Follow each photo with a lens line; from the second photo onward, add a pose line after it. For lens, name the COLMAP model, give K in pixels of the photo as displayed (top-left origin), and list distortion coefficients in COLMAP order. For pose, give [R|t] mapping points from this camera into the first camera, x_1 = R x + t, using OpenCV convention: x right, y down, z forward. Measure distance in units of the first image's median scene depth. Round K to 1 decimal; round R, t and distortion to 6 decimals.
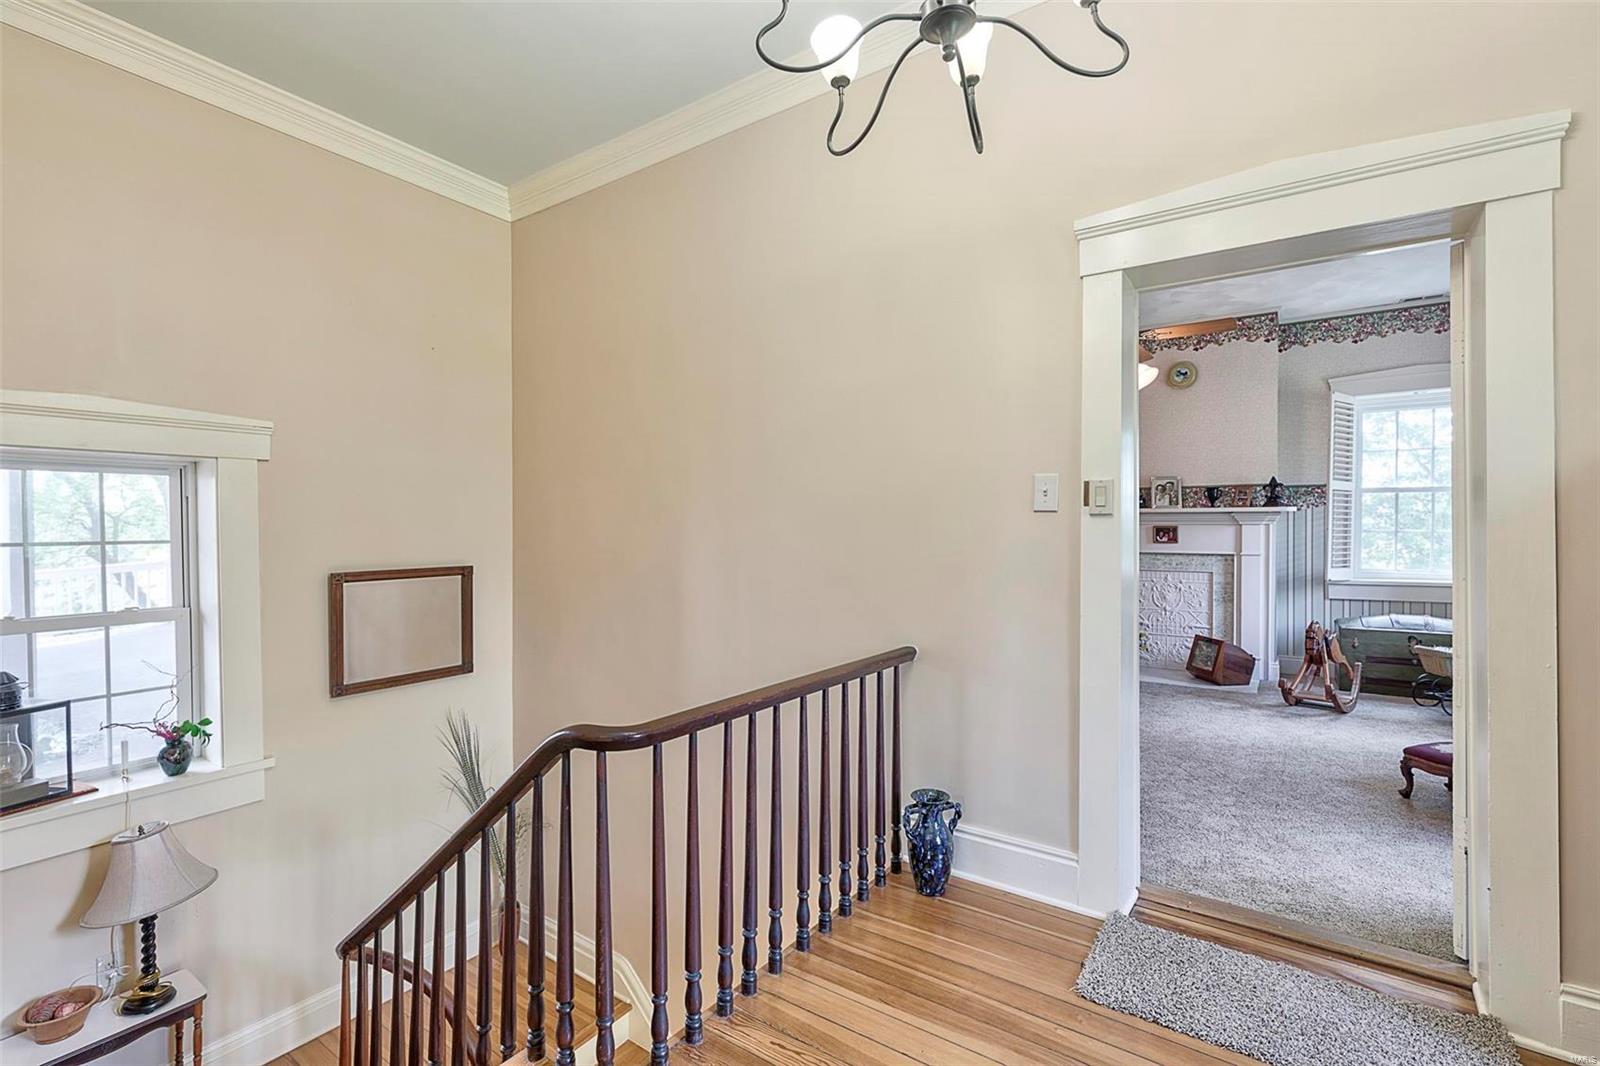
lens RADIAL K [[712.7, 0, 800.7], [0, 712.7, 536.1], [0, 0, 1]] dist [0.006029, -0.001514]
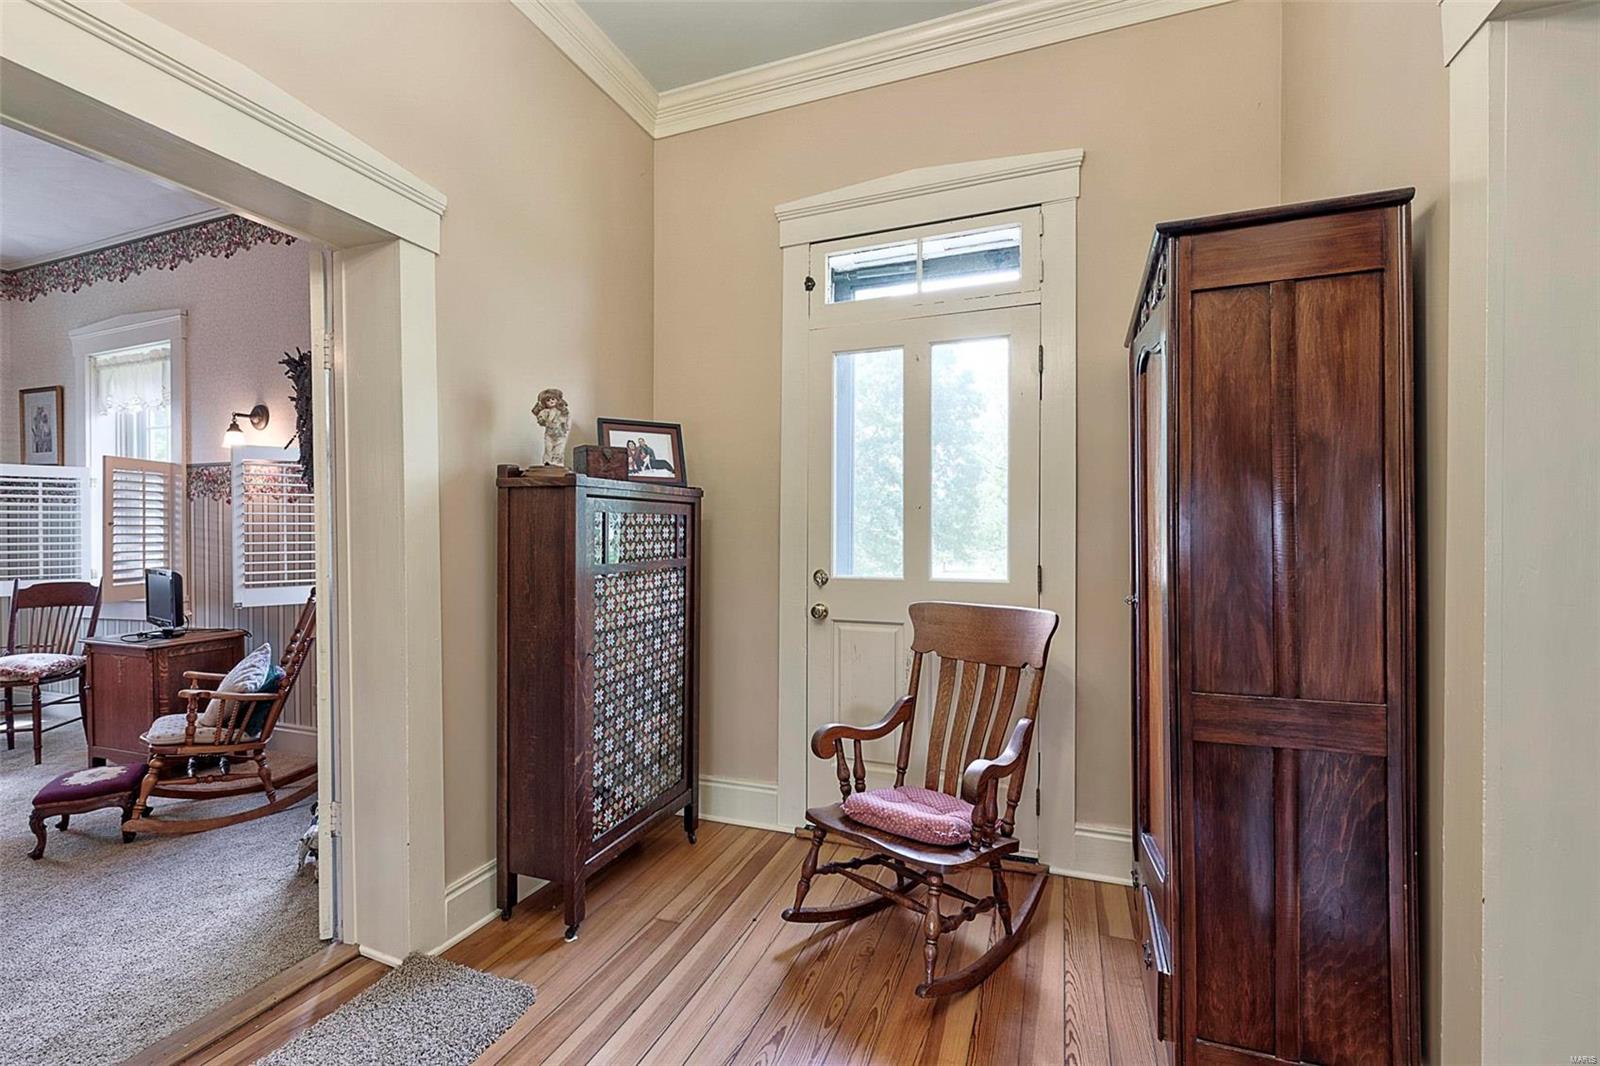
lens RADIAL K [[712.7, 0, 801.7], [0, 712.7, 535.2], [0, 0, 1]] dist [0.006029, -0.001514]
pose [[-0.247941, -0.007434, 0.968747, -0.084278], [0.010090, 0.999896, 0.010256, -0.000418], [-0.968723, 0.012318, -0.247840, 0.195788]]
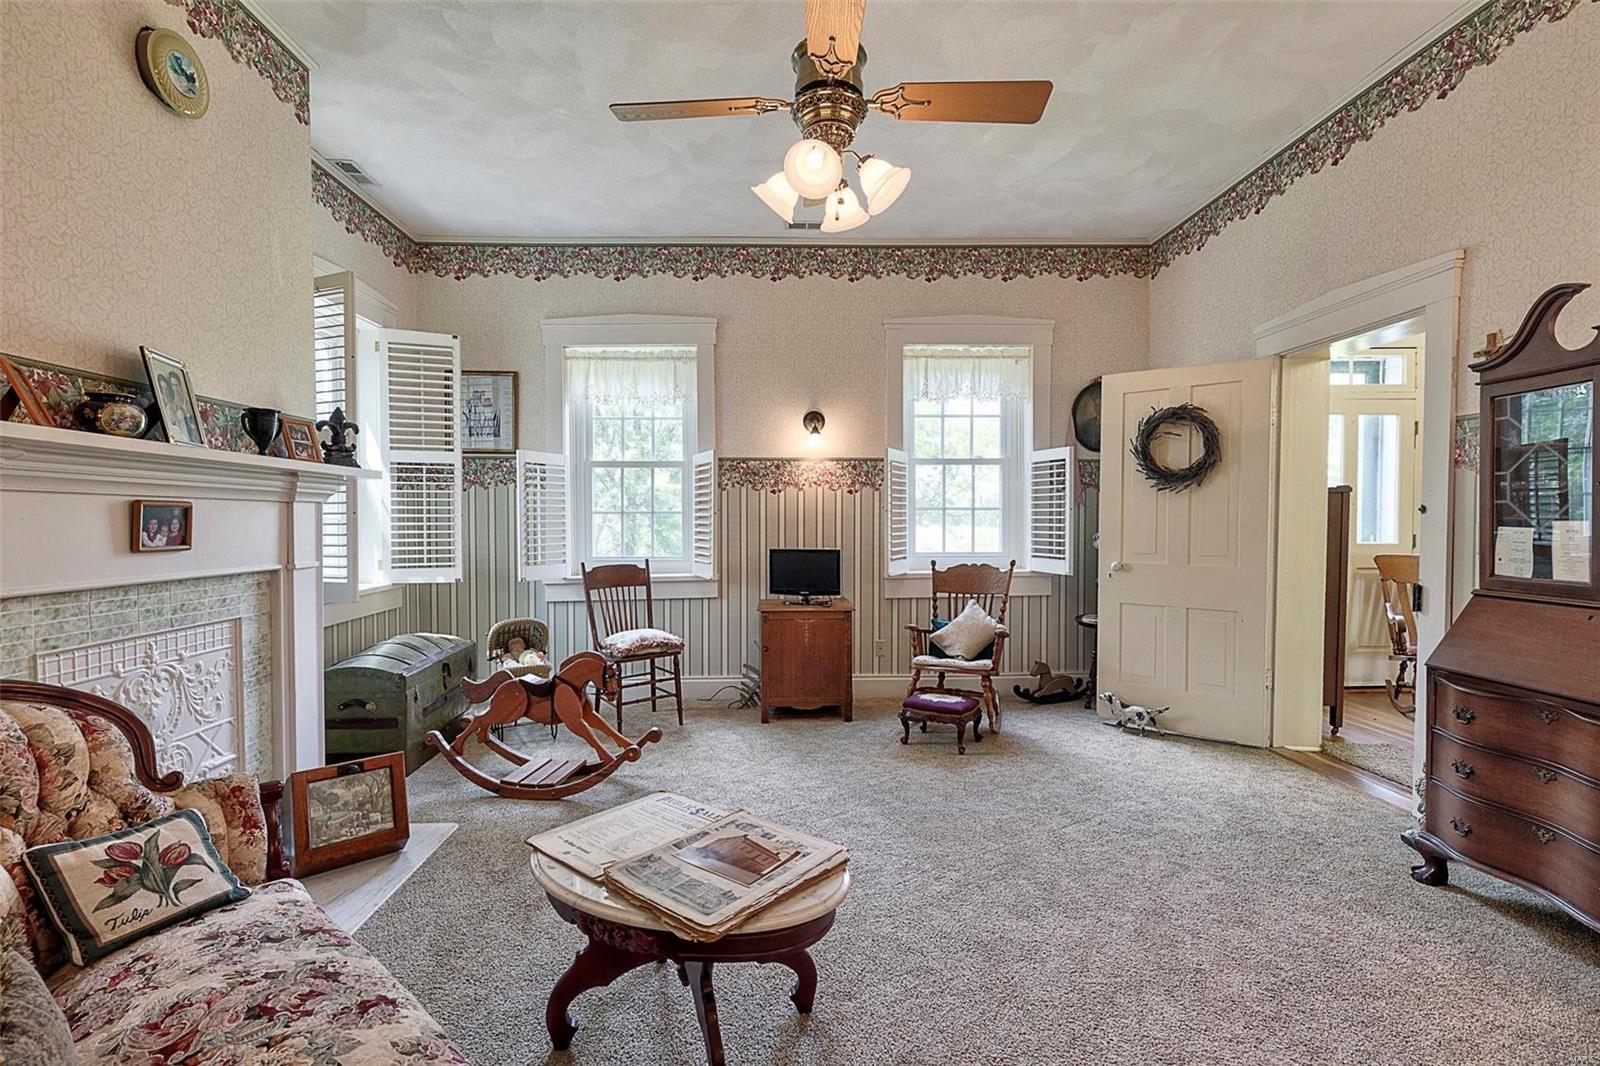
lens RADIAL K [[712.7, 0, 798.1], [0, 712.7, 538.6], [0, 0, 1]] dist [0.006029, -0.001514]
pose [[-0.602514, -0.022061, 0.797803, 0.065472], [0.008484, 0.999384, 0.034043, -0.005872], [-0.798063, 0.027280, -0.601956, 1.022583]]
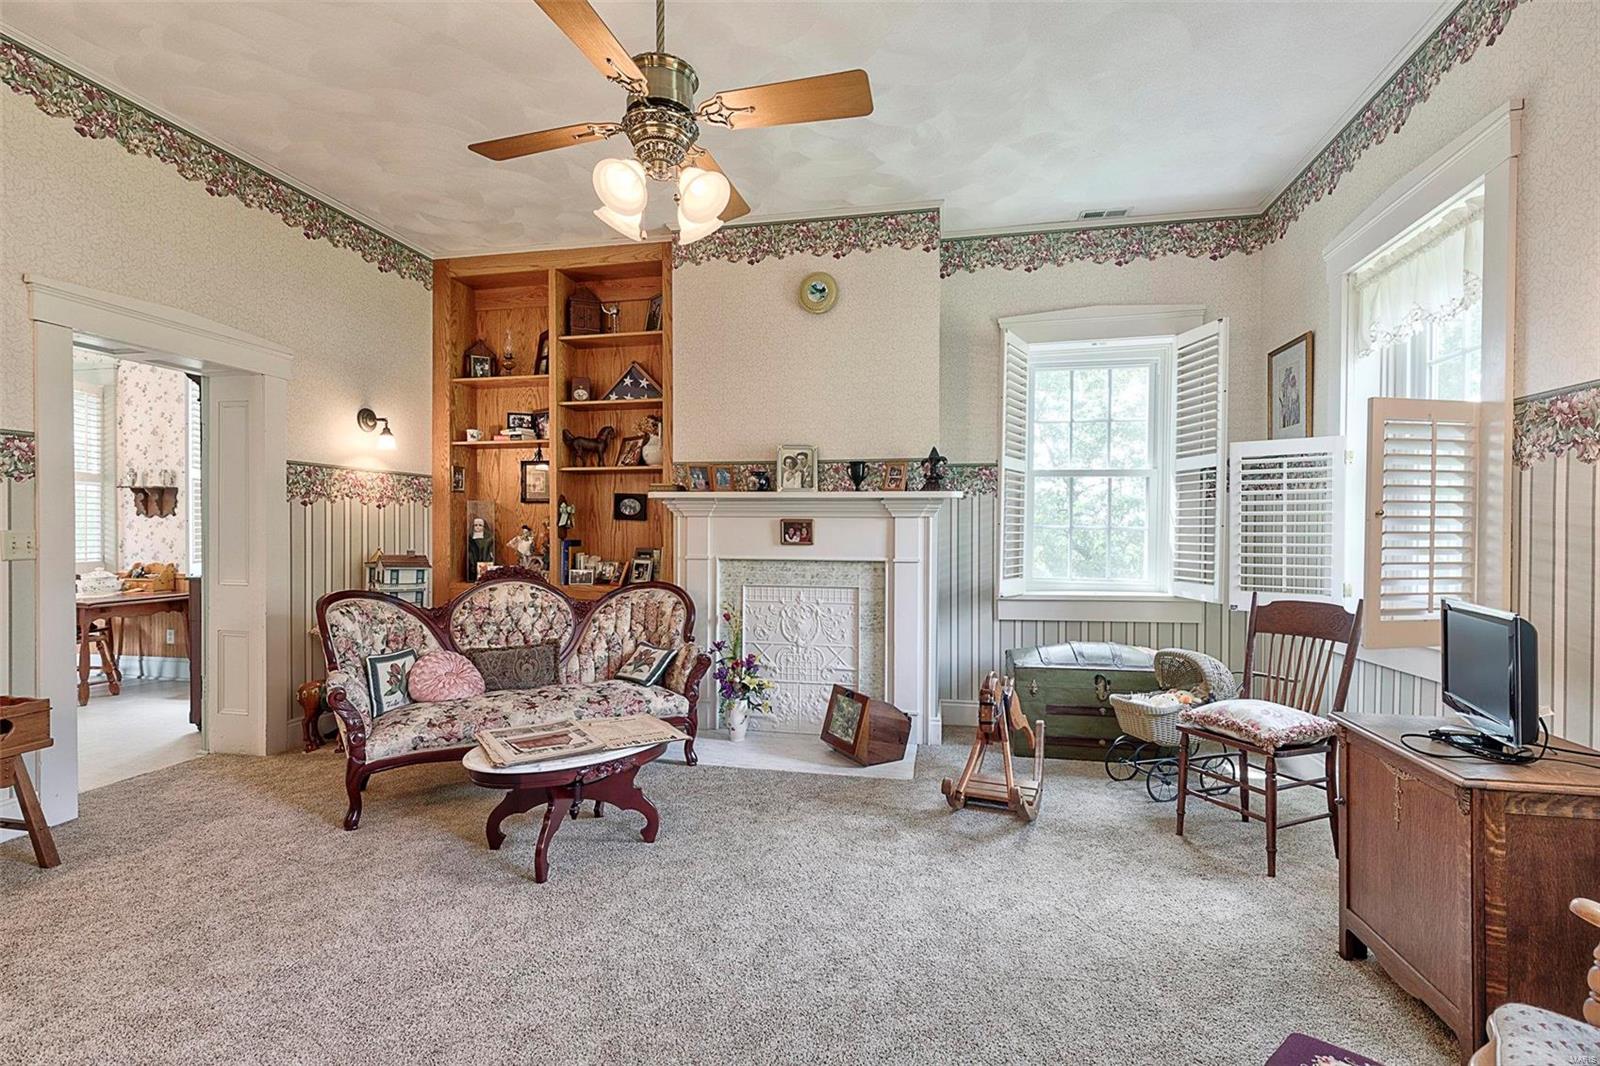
lens RADIAL K [[712.7, 0, 798.8], [0, 712.7, 536.1], [0, 0, 1]] dist [0.006029, -0.001514]
pose [[0.922267, -0.002132, 0.386549, 0.273274], [0.001004, 0.999995, 0.003122, -0.000564], [-0.386553, -0.002492, 0.922264, 0.413231]]
